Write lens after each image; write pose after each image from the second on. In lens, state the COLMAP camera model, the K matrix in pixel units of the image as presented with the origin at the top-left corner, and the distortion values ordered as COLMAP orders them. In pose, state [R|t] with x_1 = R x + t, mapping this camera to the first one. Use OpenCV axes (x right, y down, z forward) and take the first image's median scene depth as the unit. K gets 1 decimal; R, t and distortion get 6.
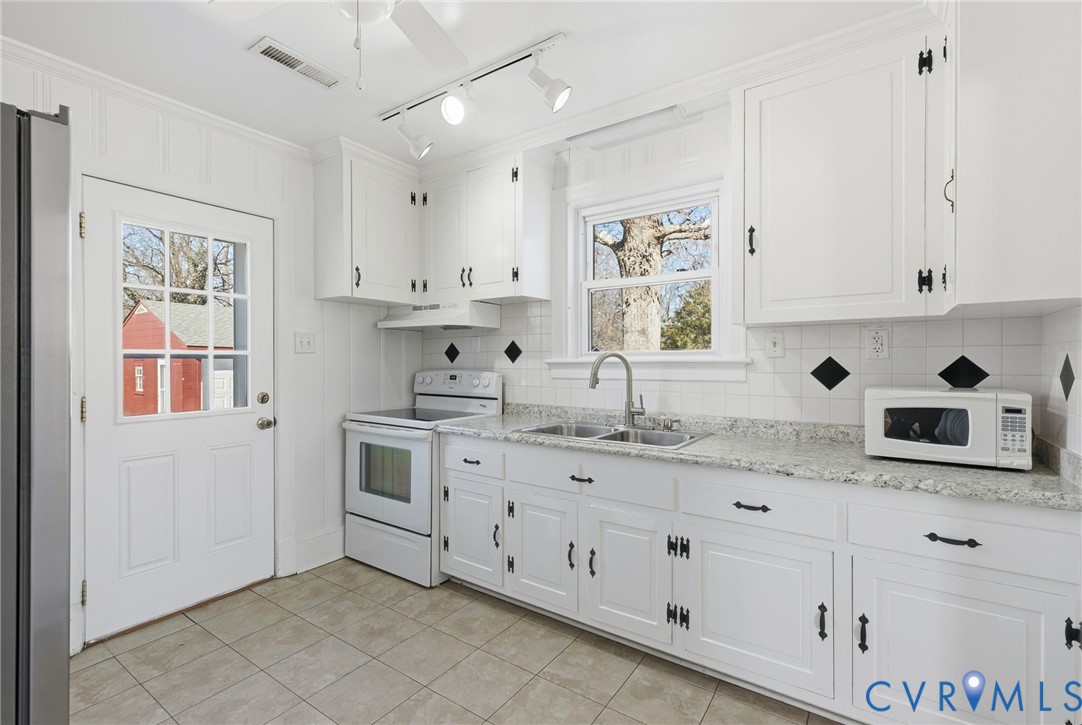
lens RADIAL K [[489.1, 0, 541.9], [0, 489.1, 365.0], [0, 0, 1]] dist [0.009026, -0.003749]
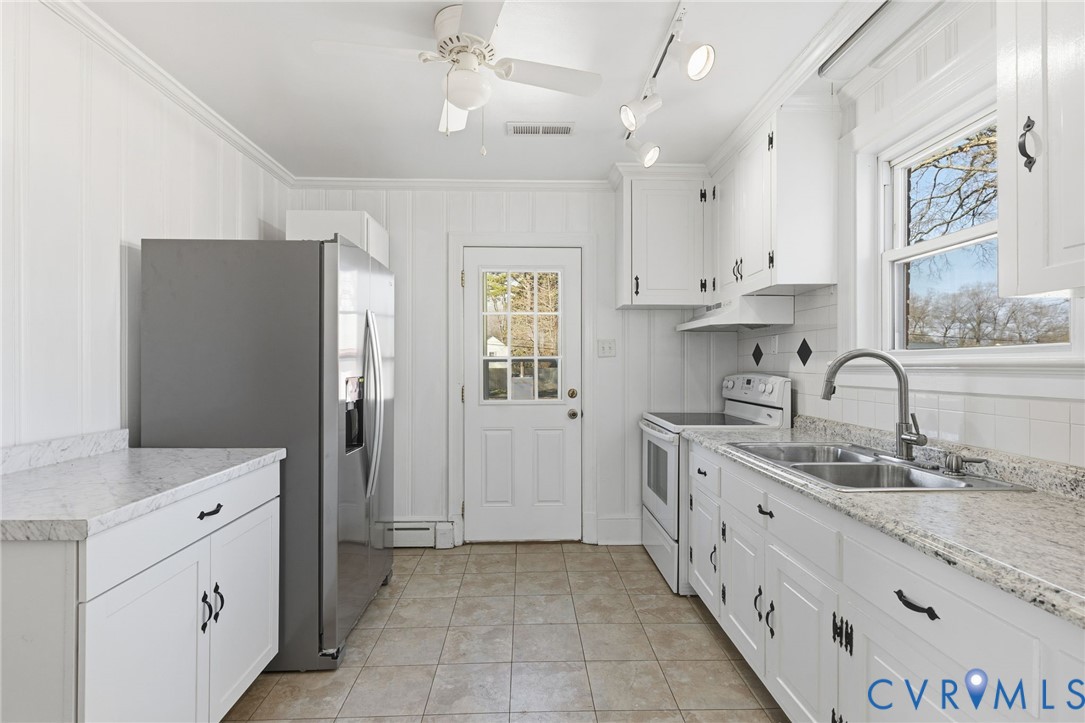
lens RADIAL K [[517.1, 0, 542.9], [0, 517.1, 367.4], [0, 0, 1]] dist [-0.000360, -0.000272]
pose [[0.590807, 0.004250, -0.806802, 0.466345], [-0.006082, 0.999981, 0.000814, 0.000634], [0.806790, 0.004426, 0.590822, 0.177469]]
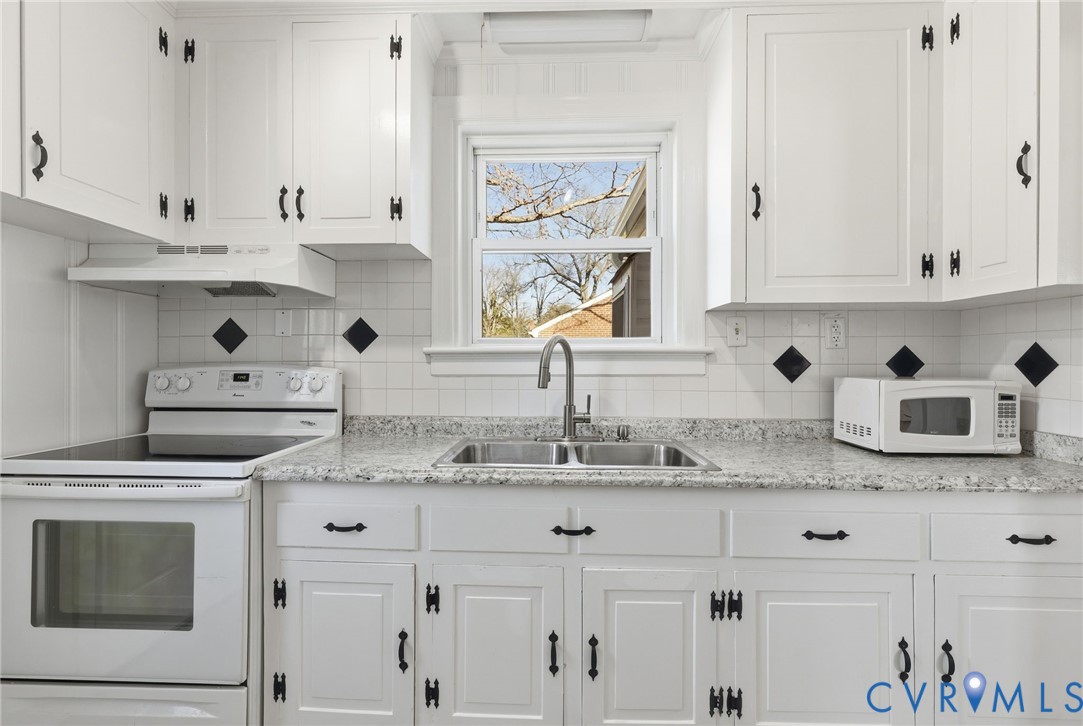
lens RADIAL K [[489.5, 0, 538.0], [0, 489.5, 361.3], [0, 0, 1]] dist [0.009026, -0.003749]
pose [[0.841013, -0.000356, 0.541014, -0.260598], [0.001974, 0.999995, -0.002410, 0.011164], [-0.541011, 0.003095, 0.841010, 0.413876]]
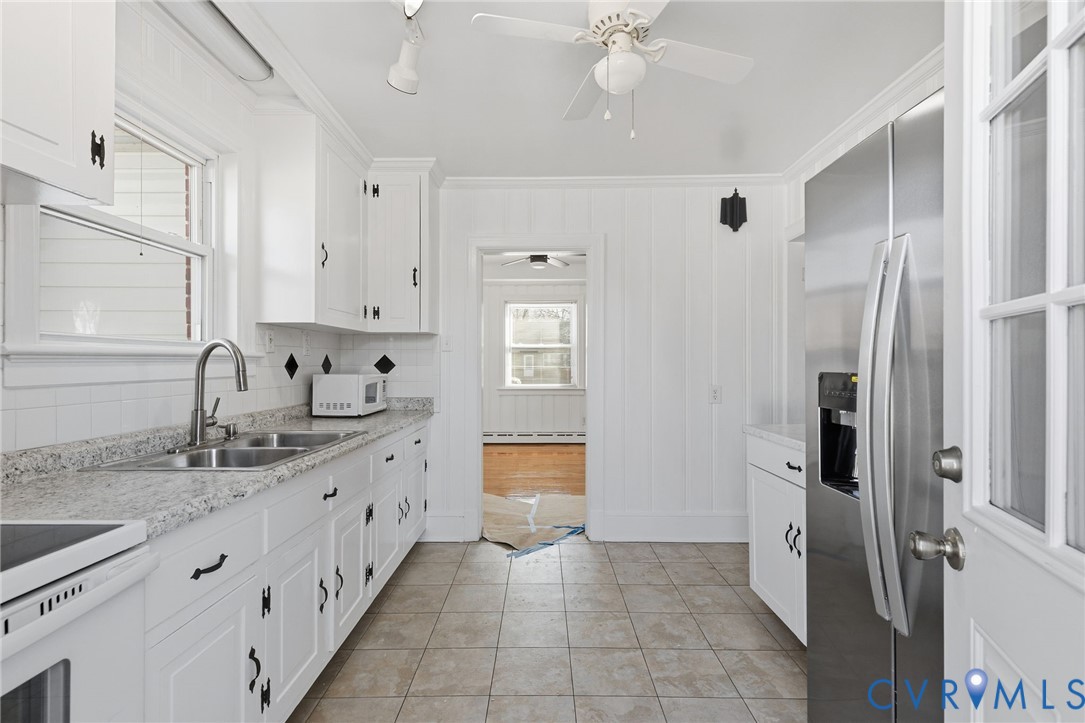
lens RADIAL K [[490.4, 0, 543.0], [0, 490.4, 361.2], [0, 0, 1]] dist [0.009026, -0.003749]
pose [[-0.563305, 0.002987, 0.826244, -0.703972], [0.004718, 0.999989, -0.000399, 0.006606], [-0.826236, 0.003673, -0.563313, 1.002143]]
